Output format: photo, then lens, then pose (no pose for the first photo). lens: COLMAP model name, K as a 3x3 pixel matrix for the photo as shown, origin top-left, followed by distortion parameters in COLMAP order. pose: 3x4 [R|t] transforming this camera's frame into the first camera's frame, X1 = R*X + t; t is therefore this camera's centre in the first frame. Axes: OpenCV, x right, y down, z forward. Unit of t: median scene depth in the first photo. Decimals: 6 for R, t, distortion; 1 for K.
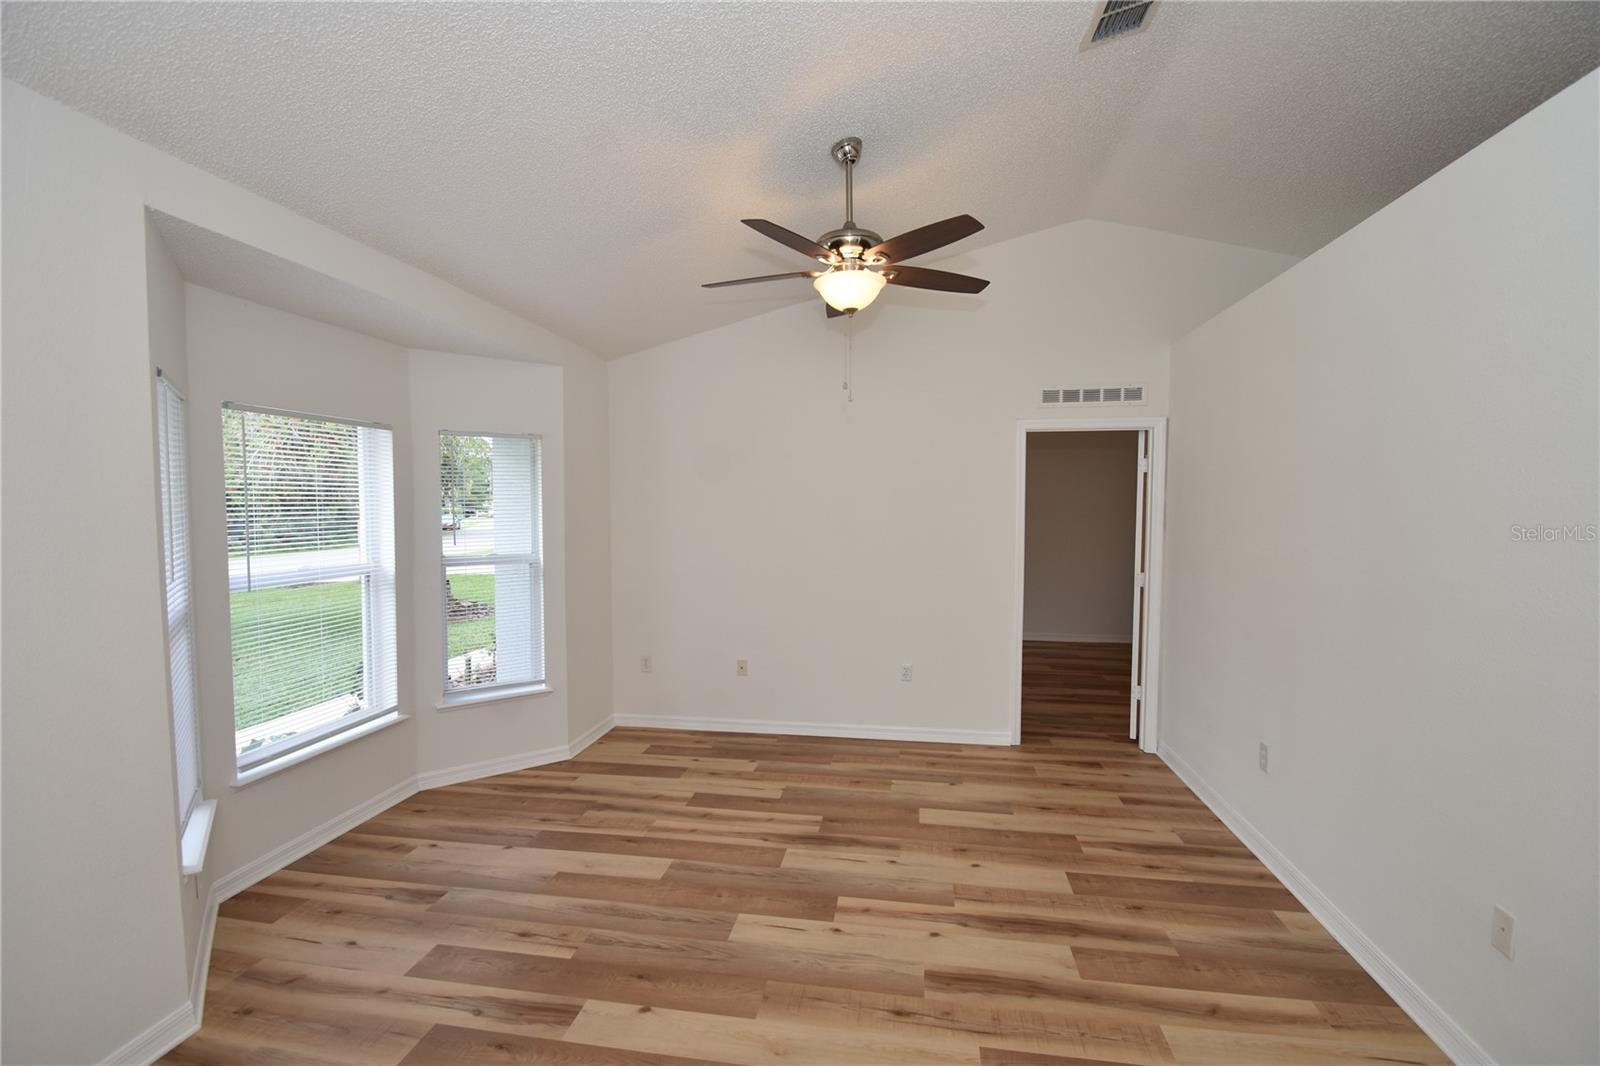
lens RADIAL K [[698.0, 0, 799.3], [0, 698.0, 538.7], [0, 0, 1]] dist [0.012291, -0.015450]
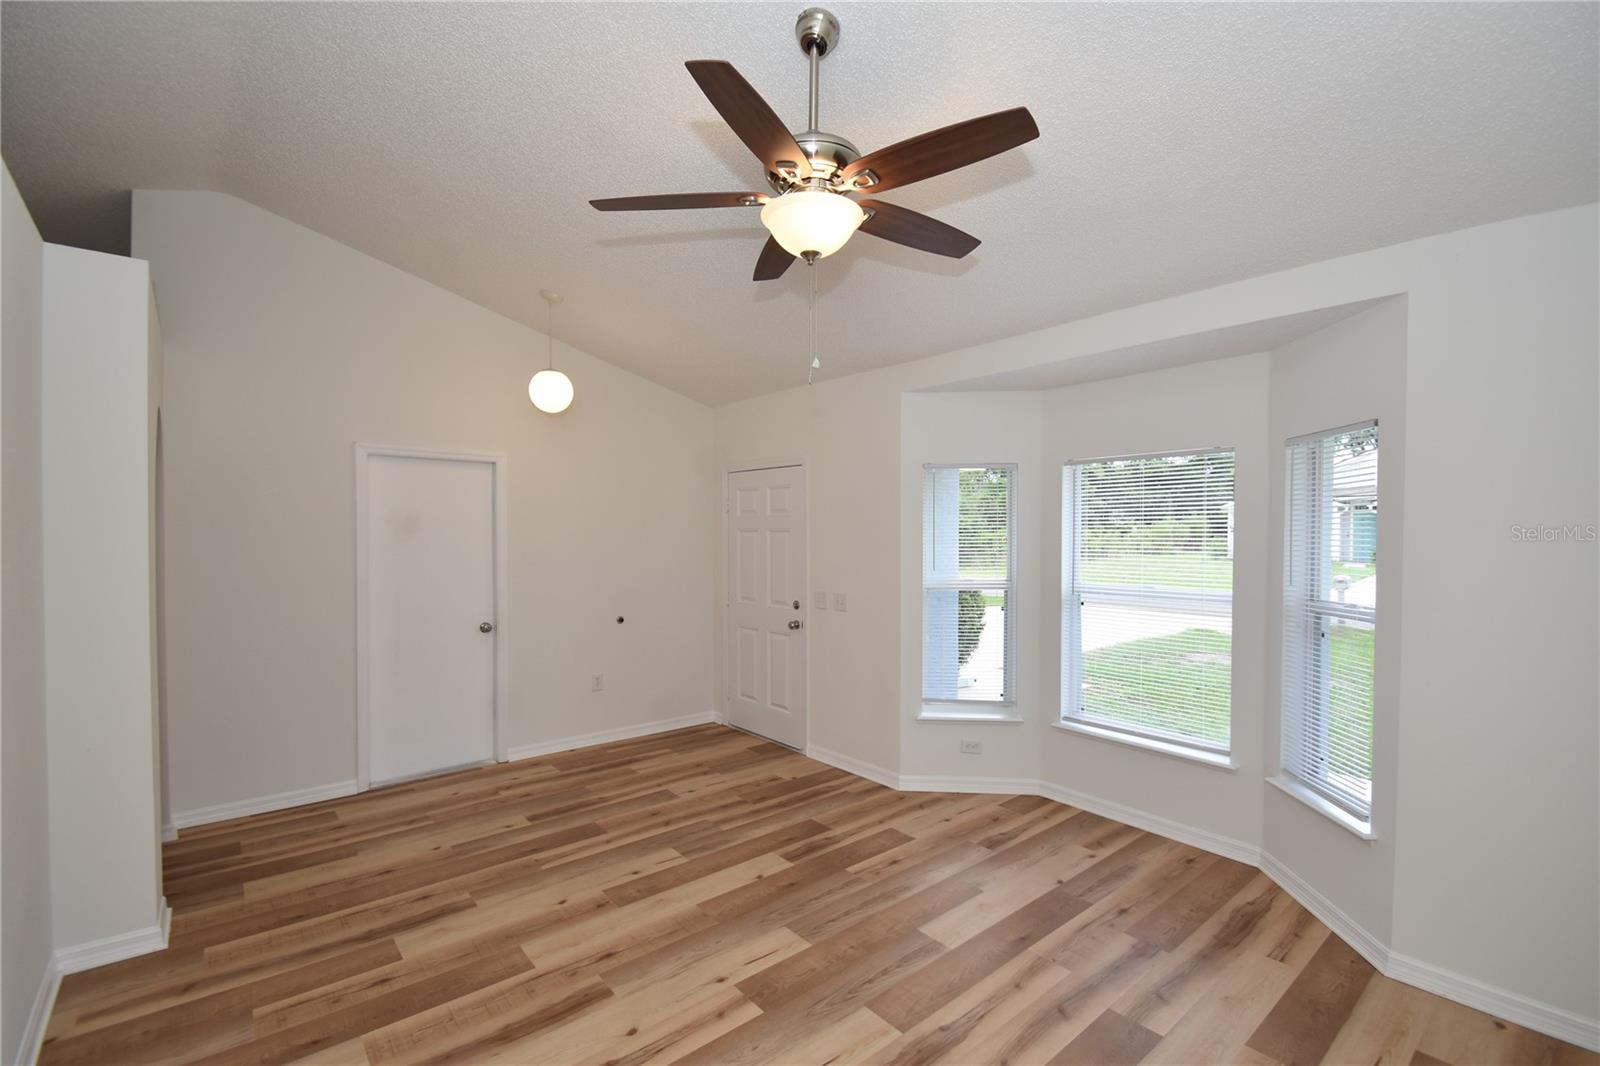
lens RADIAL K [[698.0, 0, 799.4], [0, 698.0, 533.7], [0, 0, 1]] dist [0.012291, -0.015450]
pose [[-0.647082, 0.001453, -0.762419, 0.592706], [-0.040437, 0.998525, 0.036223, -0.069020], [0.761347, 0.054269, -0.646069, 1.393809]]
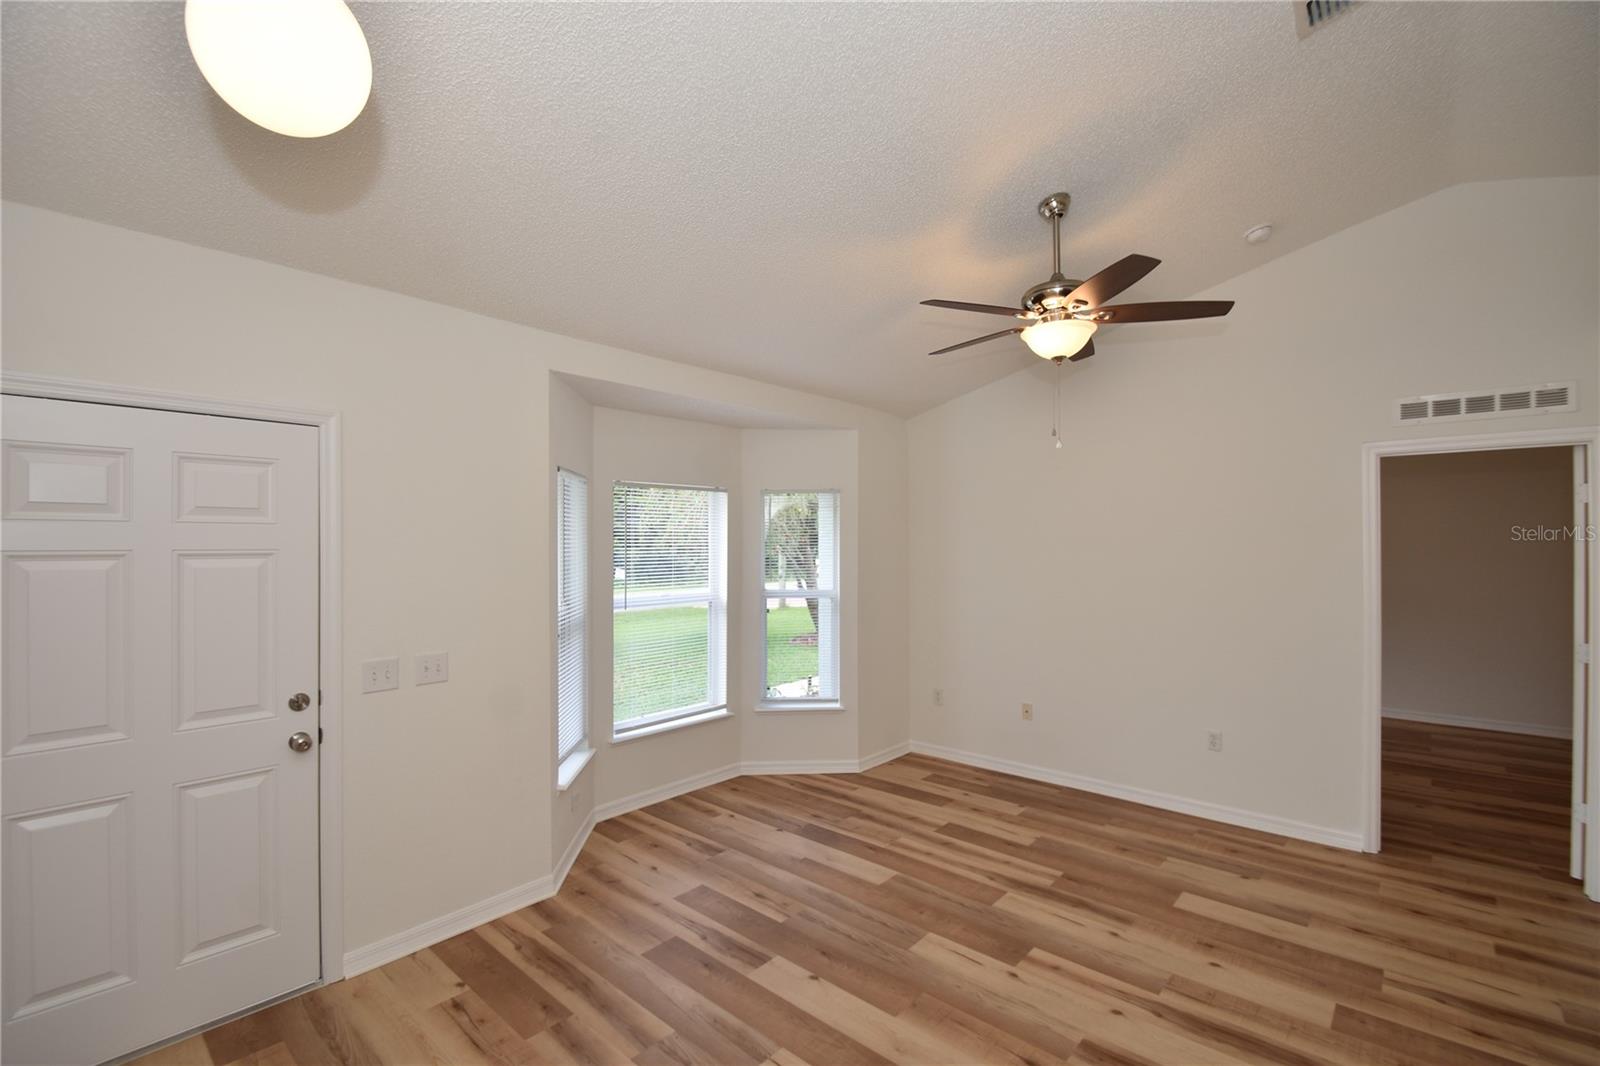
lens RADIAL K [[698.0, 0, 801.0], [0, 698.0, 535.9], [0, 0, 1]] dist [0.012291, -0.015450]
pose [[0.845040, -0.009130, -0.534626, 0.284135], [-0.023333, 0.998272, -0.053928, -0.005902], [0.534194, 0.058046, 0.843367, -0.037959]]
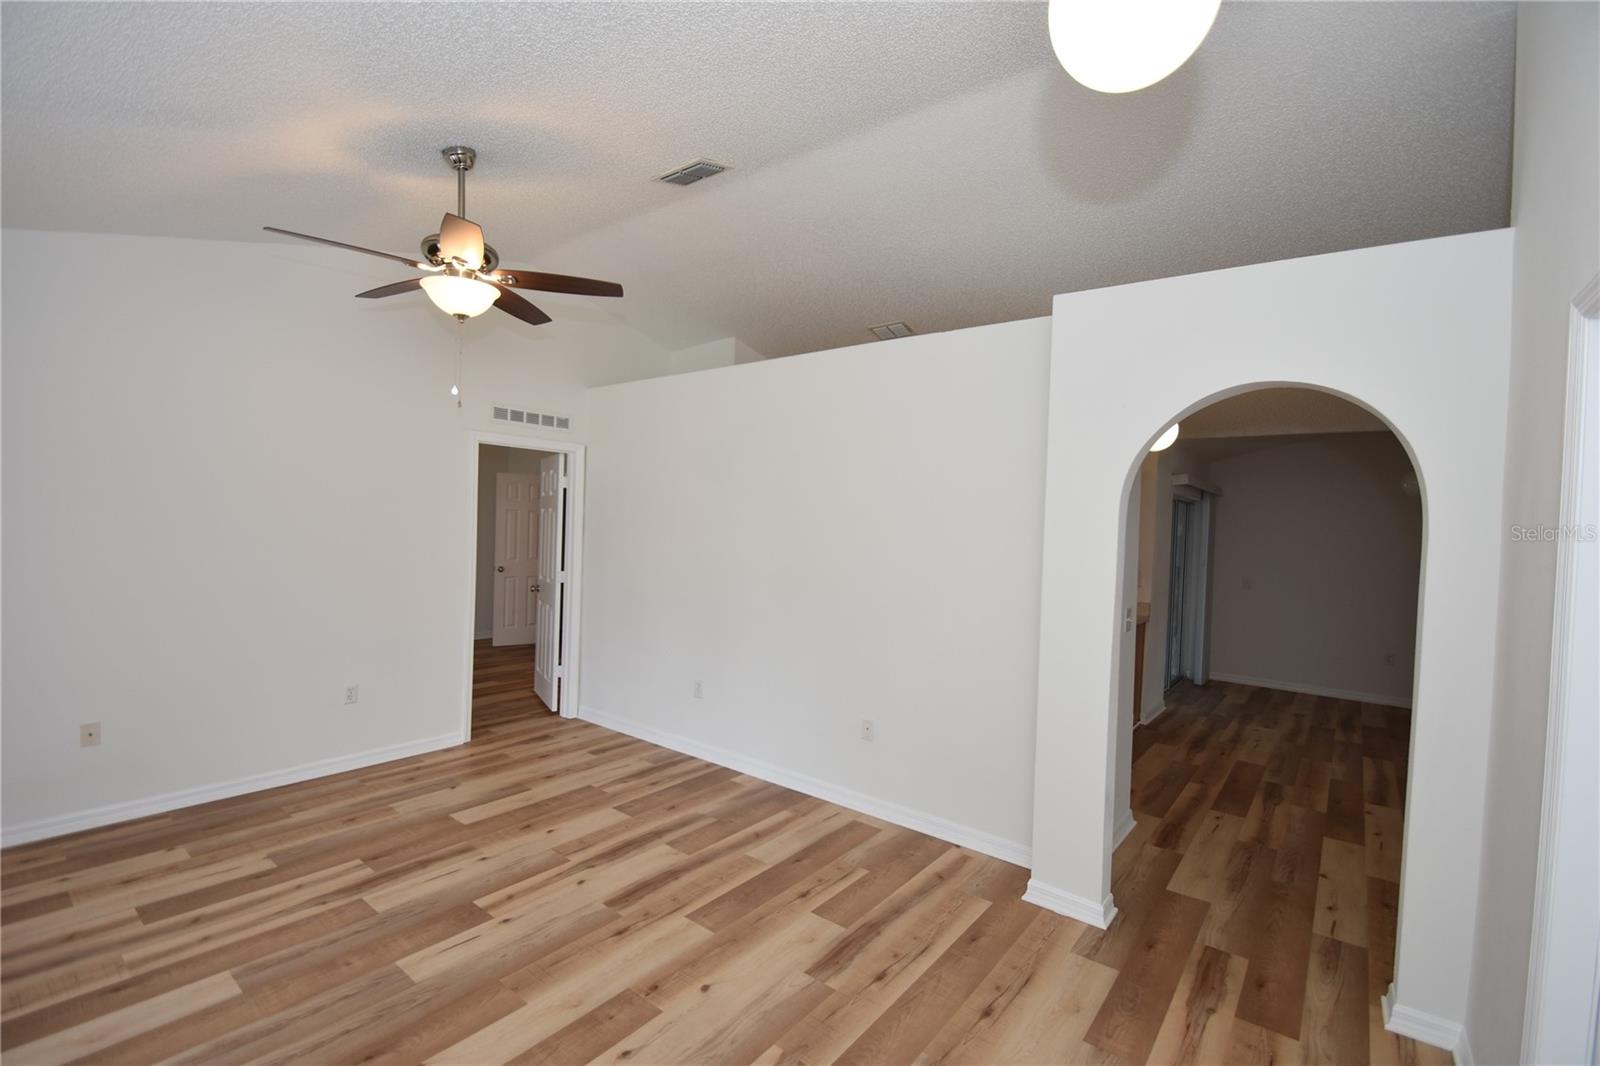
lens RADIAL K [[698.0, 0, 800.4], [0, 698.0, 533.5], [0, 0, 1]] dist [0.012291, -0.015450]
pose [[0.479585, 0.004357, 0.877485, -0.548478], [0.007257, 0.999934, -0.008931, -0.003455], [-0.877465, 0.010651, 0.479522, 0.092158]]
